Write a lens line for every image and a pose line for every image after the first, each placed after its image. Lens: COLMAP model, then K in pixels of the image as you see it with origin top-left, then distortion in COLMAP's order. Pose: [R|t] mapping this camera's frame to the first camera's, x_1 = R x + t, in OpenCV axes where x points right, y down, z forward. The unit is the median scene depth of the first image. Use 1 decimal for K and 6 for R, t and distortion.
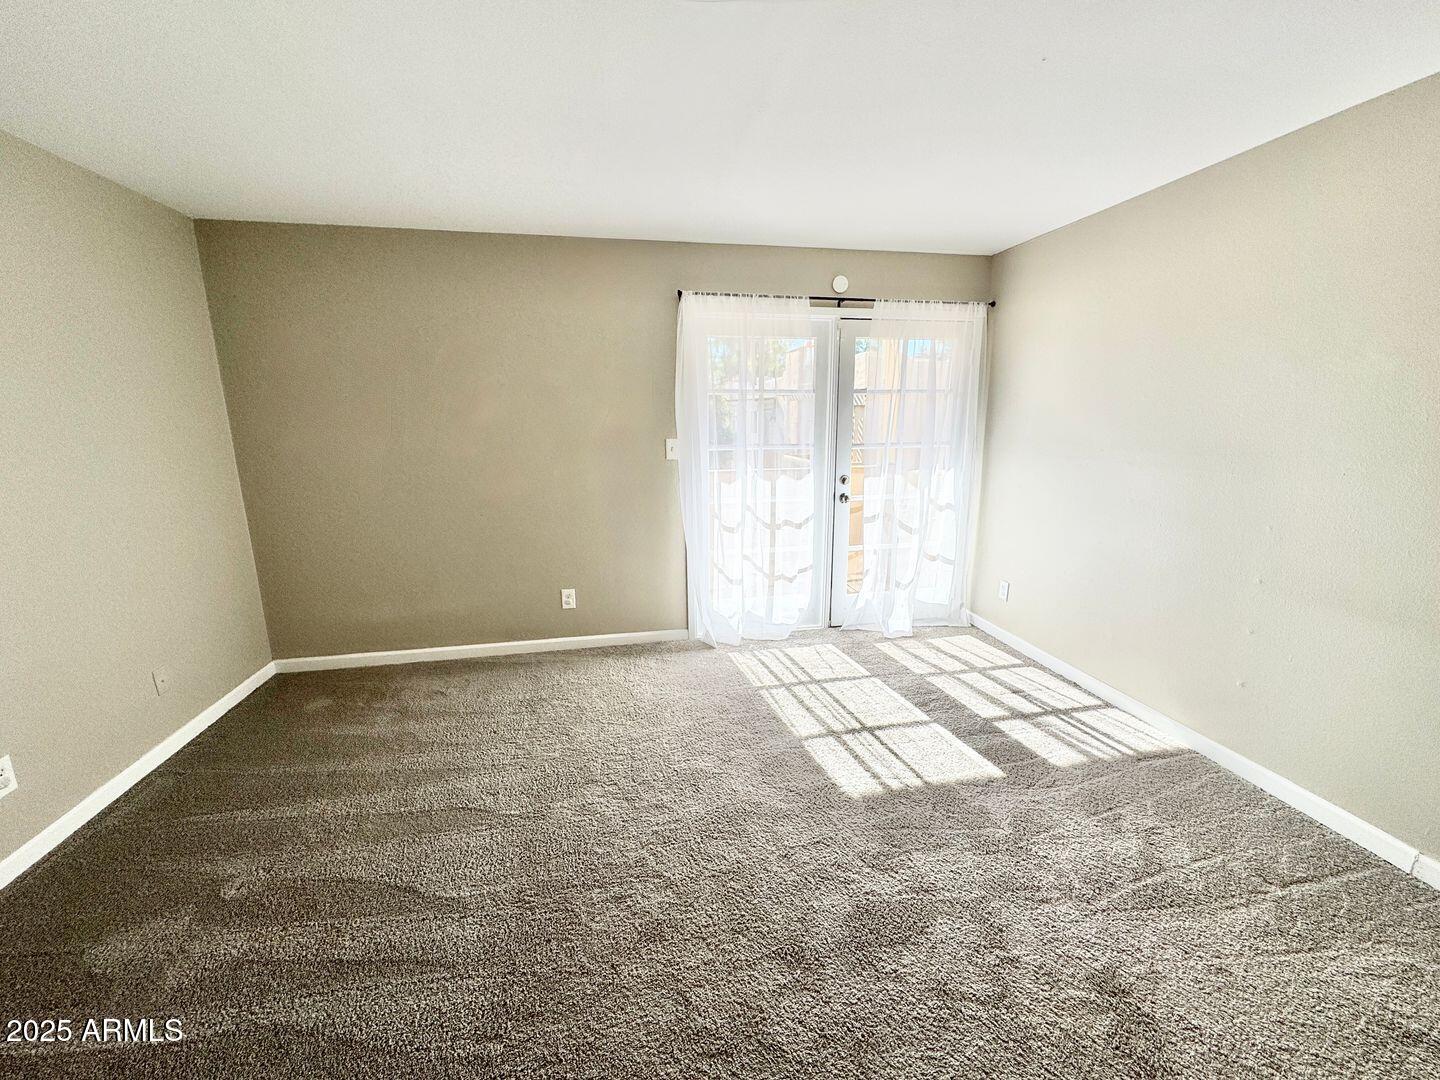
lens RADIAL K [[571.7, 0, 720.0], [0, 571.7, 540.0], [0, 0, 1]] dist [-0.000409, -0.000140]
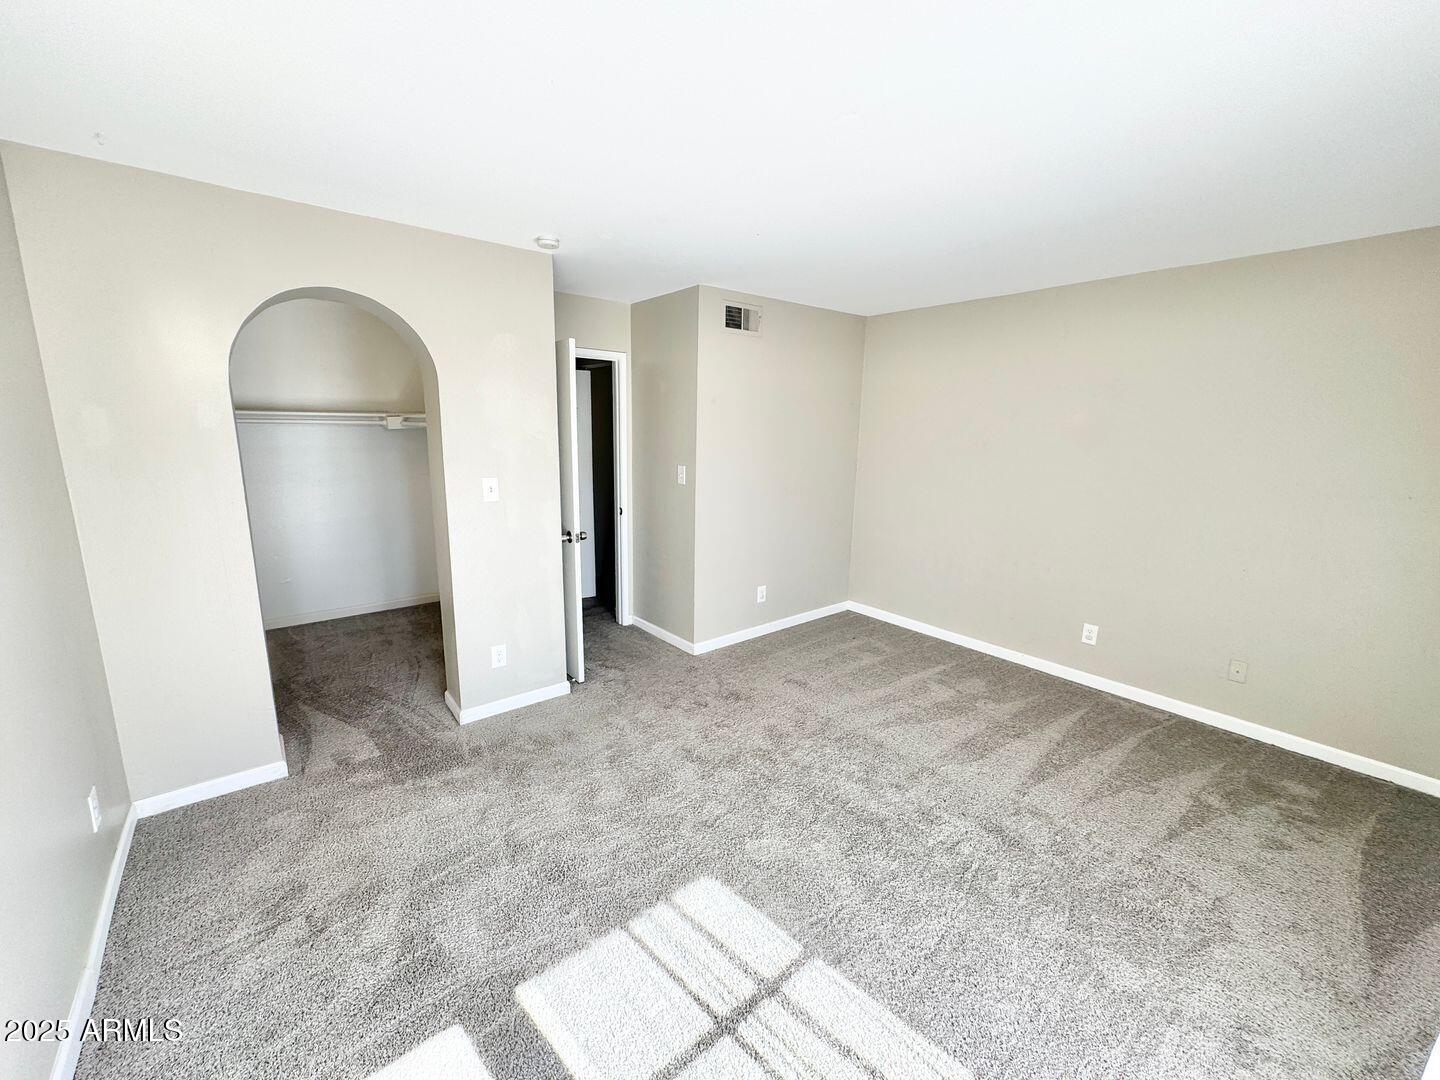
lens RADIAL K [[571.7, 0, 720.0], [0, 571.7, 540.0], [0, 0, 1]] dist [-0.000409, -0.000140]
pose [[-0.884214, 0.088982, -0.458528, 0.455235], [-0.105235, 0.918494, 0.381175, -0.307814], [0.455073, 0.385293, -0.802781, 1.209153]]
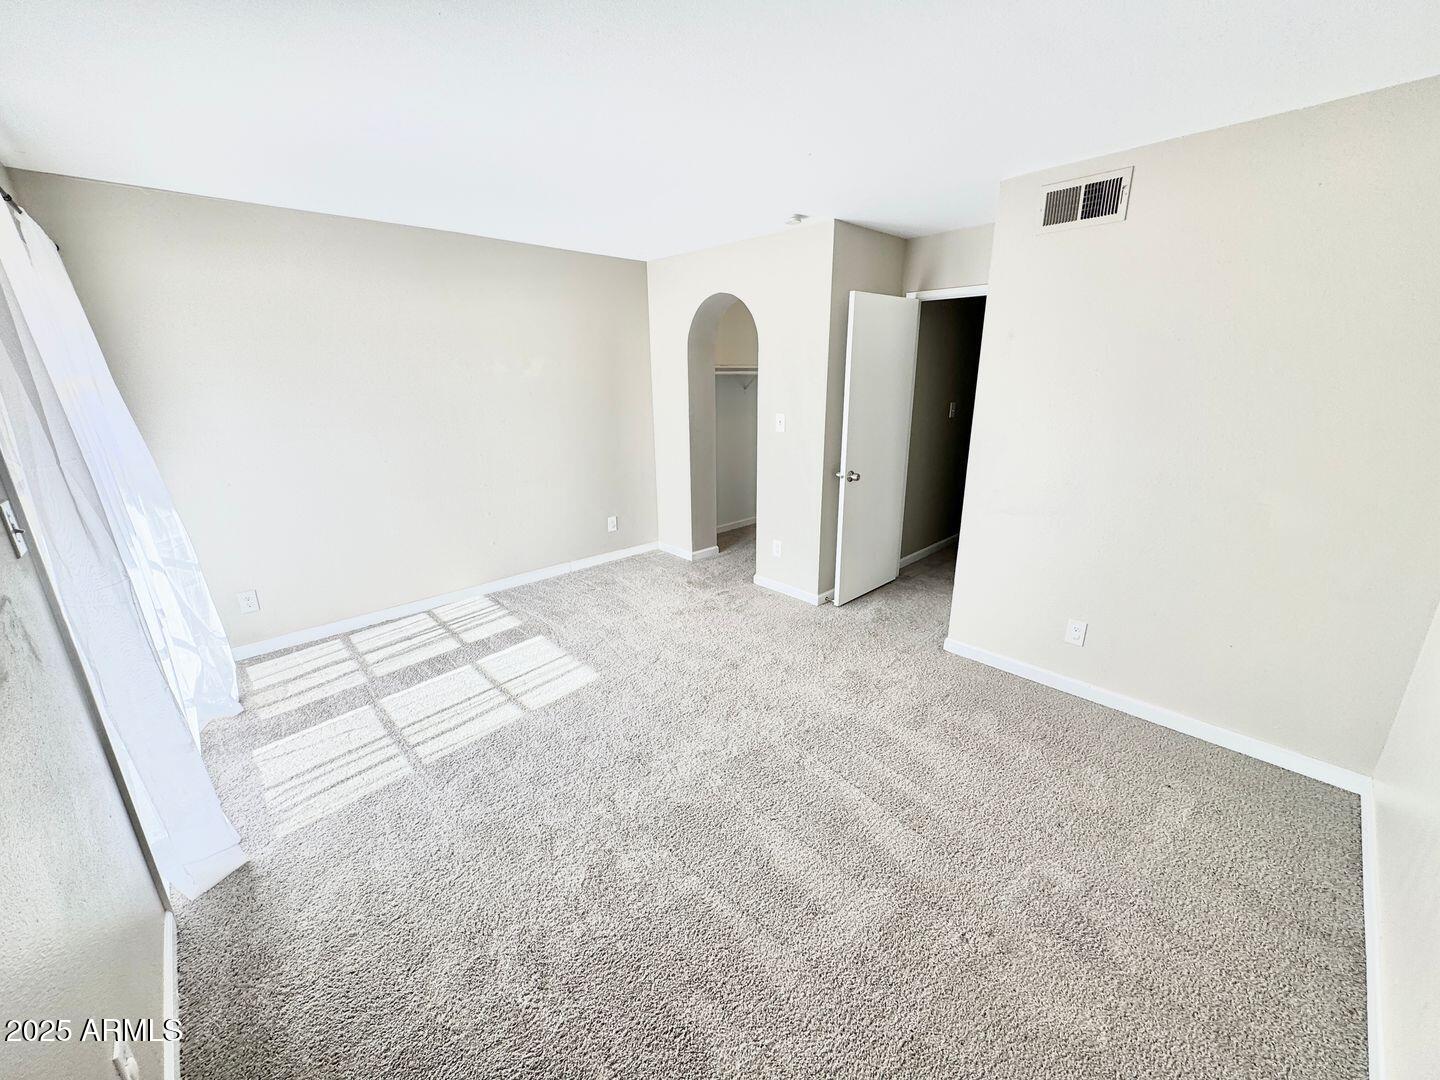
lens RADIAL K [[571.7, 0, 720.0], [0, 571.7, 540.0], [0, 0, 1]] dist [-0.000409, -0.000140]
pose [[-0.536833, -0.226079, 0.812834, -0.774376], [0.193748, 0.904646, 0.379575, -0.250671], [-0.821141, 0.361253, -0.441842, 0.988352]]
